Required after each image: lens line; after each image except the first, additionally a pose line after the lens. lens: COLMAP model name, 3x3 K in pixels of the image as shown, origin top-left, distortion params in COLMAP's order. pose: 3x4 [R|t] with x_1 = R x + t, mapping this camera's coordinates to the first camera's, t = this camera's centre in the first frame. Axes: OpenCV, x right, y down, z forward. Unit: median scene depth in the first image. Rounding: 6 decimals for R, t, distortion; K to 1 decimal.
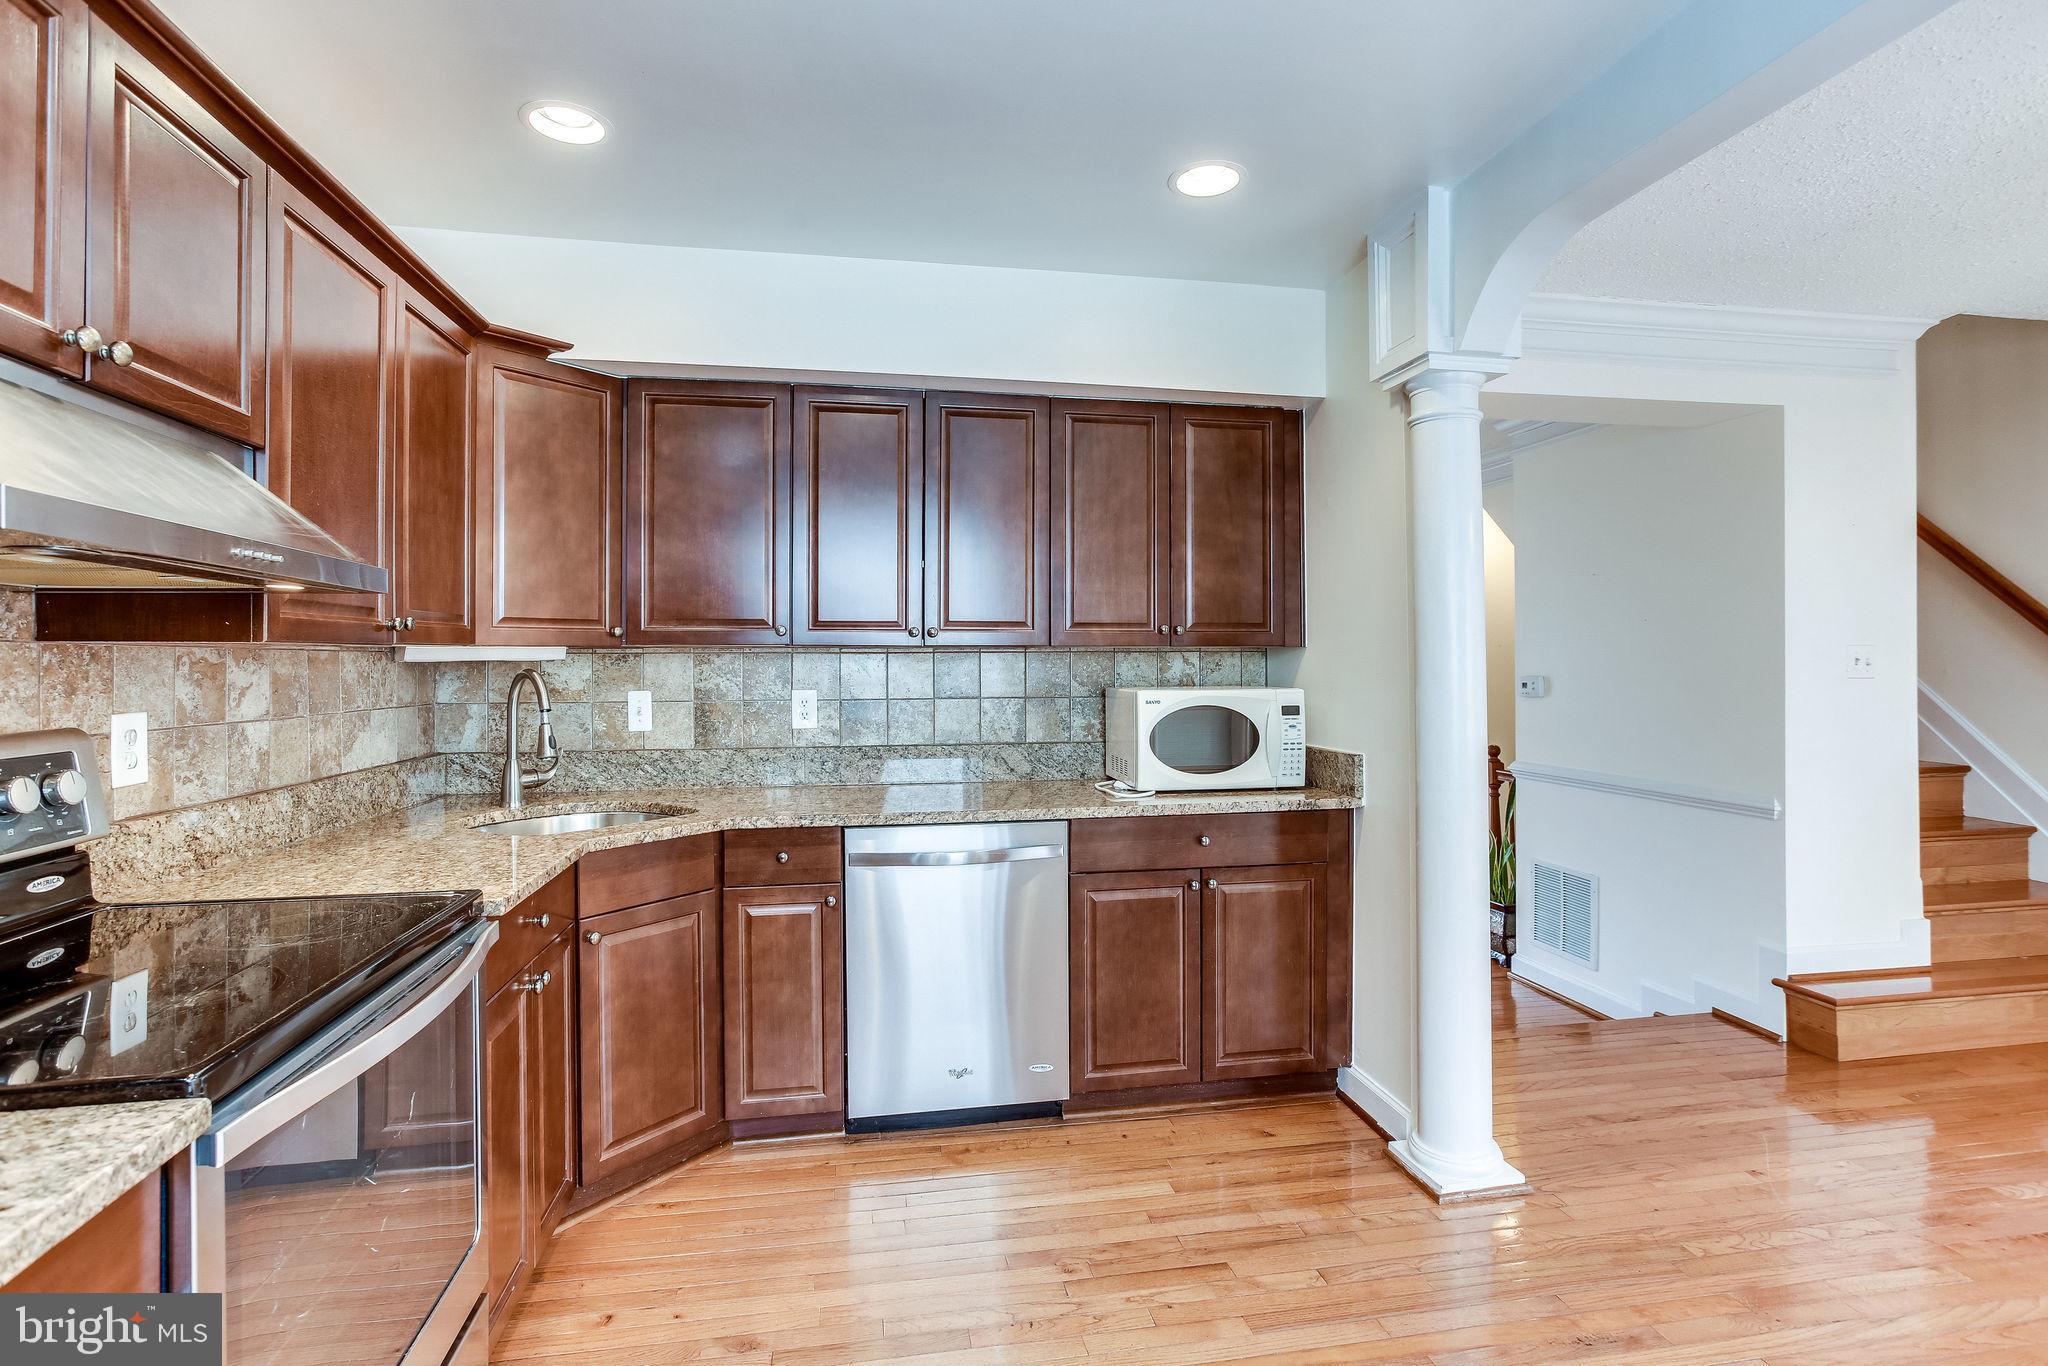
lens RADIAL K [[1002.8, 0, 1020.0], [0, 1002.8, 651.7], [0, 0, 1]] dist [-0.043826, 0.025125]
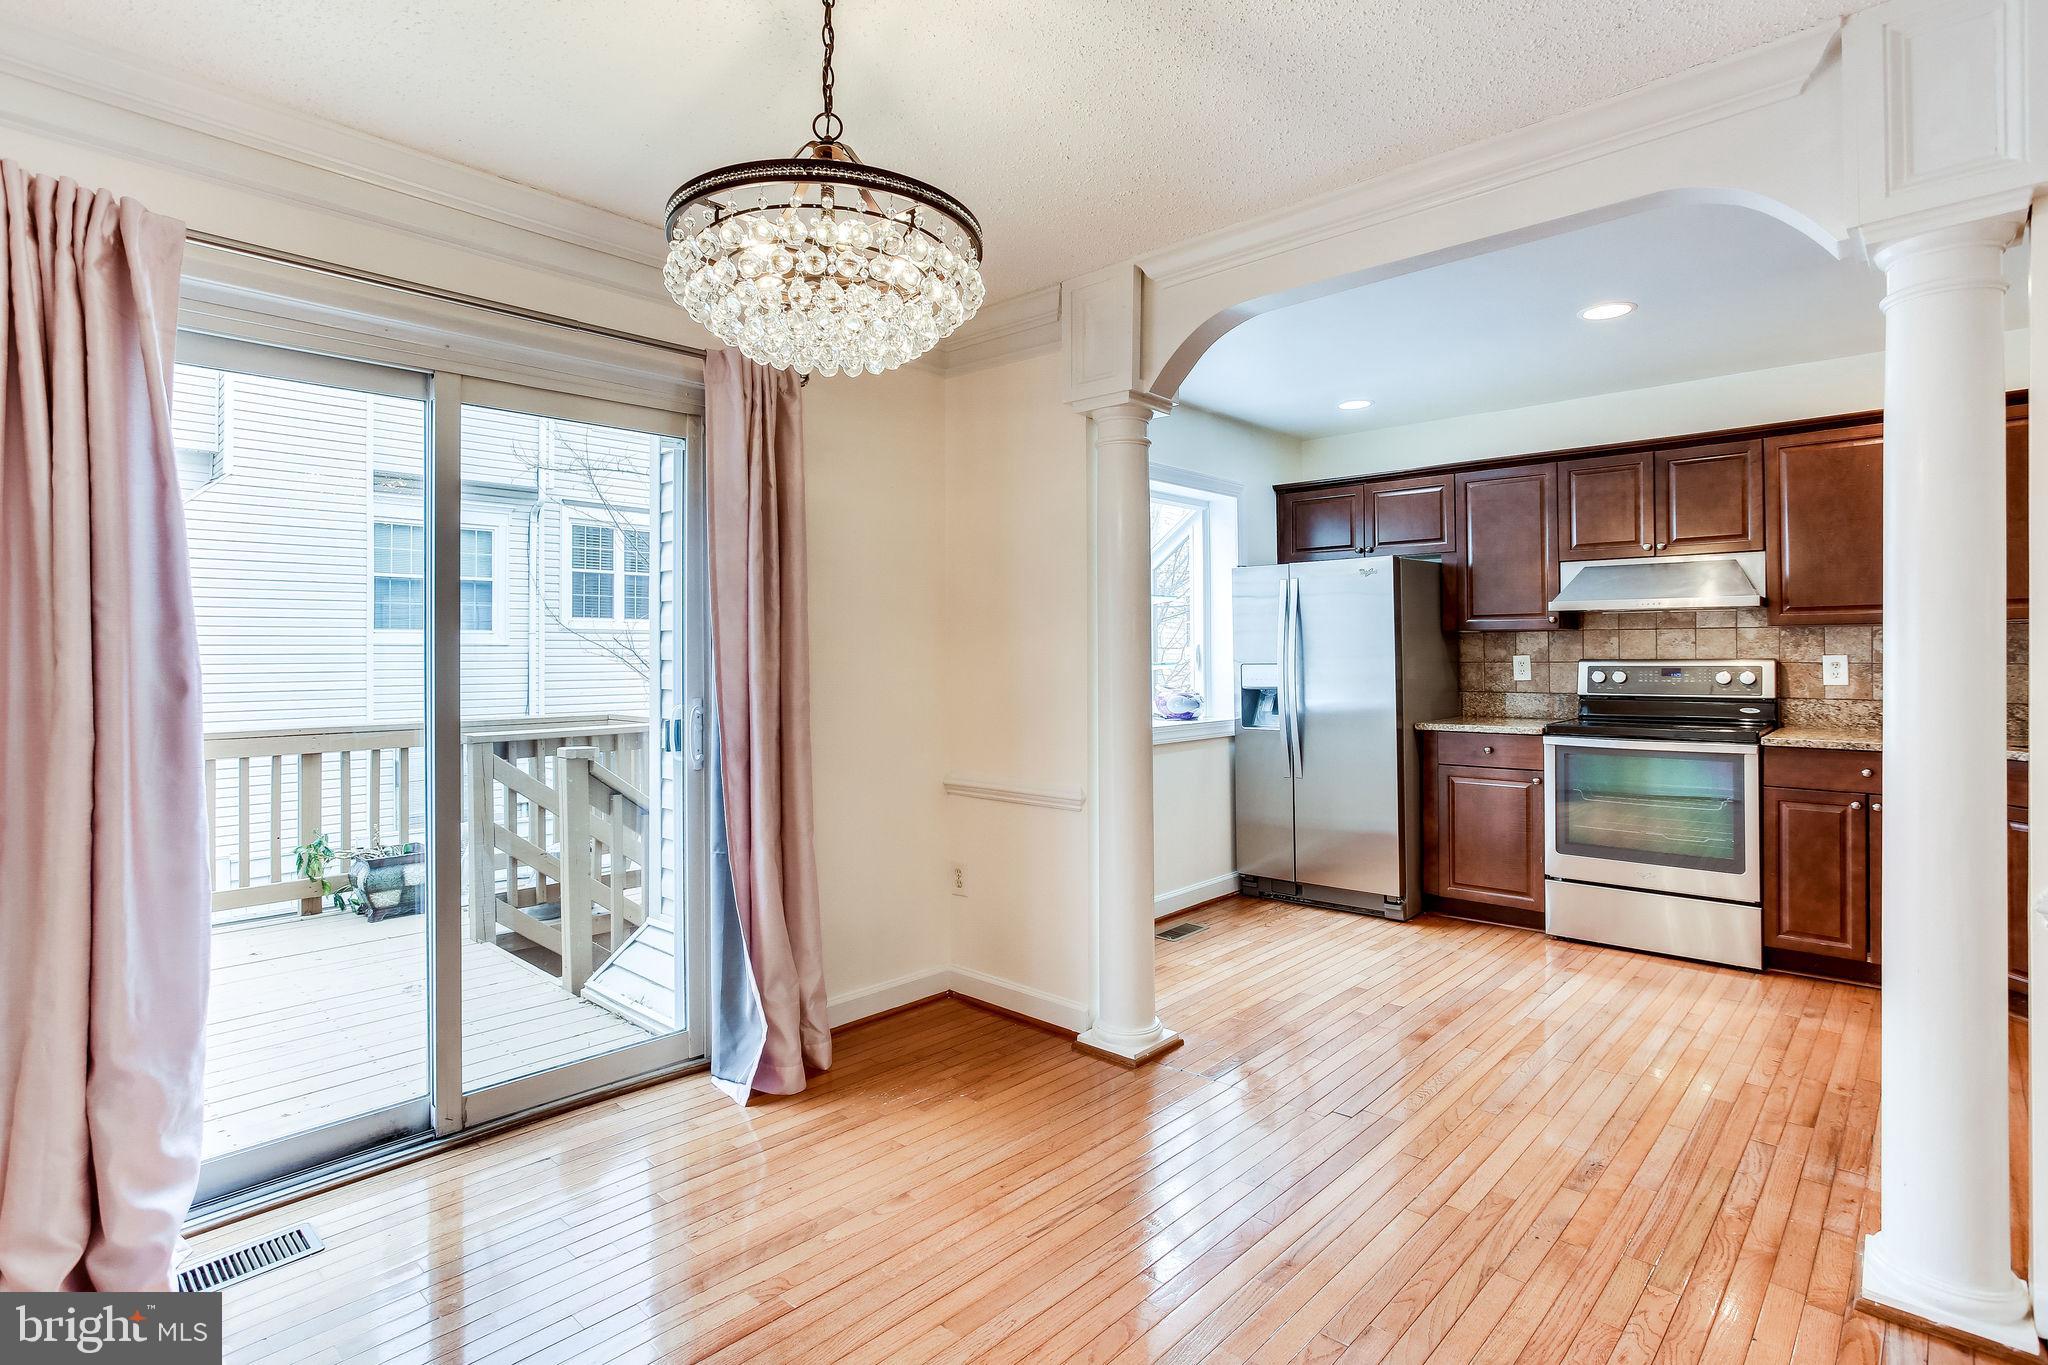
lens RADIAL K [[1010.4, 0, 1019.3], [0, 1010.4, 644.4], [0, 0, 1]] dist [-0.048464, 0.032783]
pose [[-0.802668, 0.004457, -0.596409, 1.340950], [0.015742, 0.999782, -0.013714, 0.024152], [0.596218, -0.020397, -0.802564, 1.105416]]
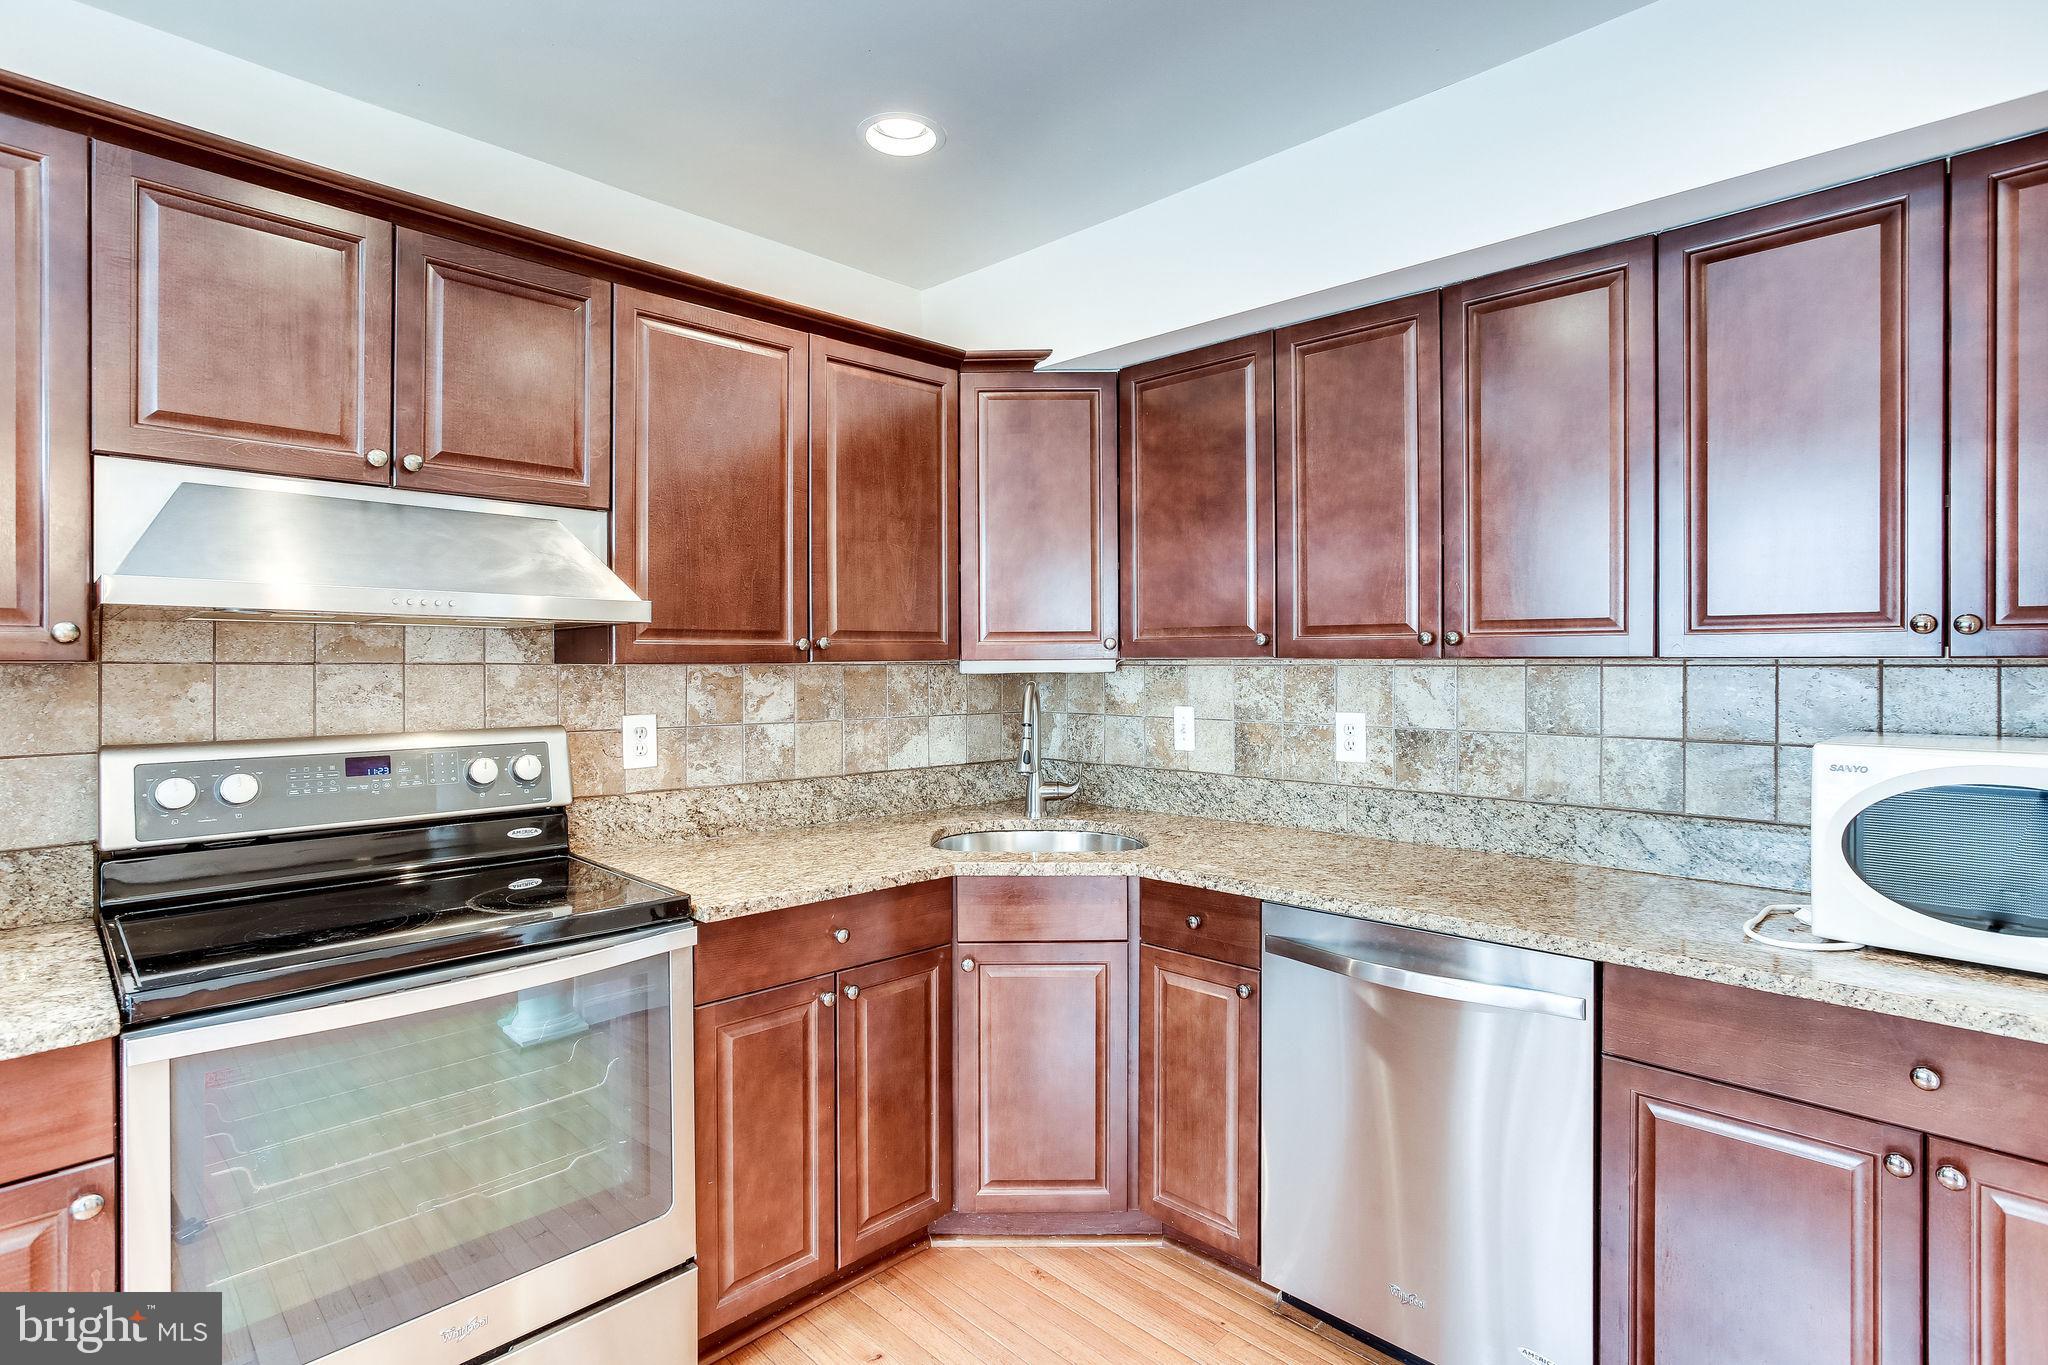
lens RADIAL K [[1000.7, 0, 1019.6], [0, 1000.7, 665.2], [0, 0, 1]] dist [-0.041635, 0.024385]
pose [[0.571272, 0.005334, -0.820744, 0.329275], [0.006664, 0.999916, 0.011136, -0.011381], [0.820734, -0.011831, 0.571188, 0.407169]]
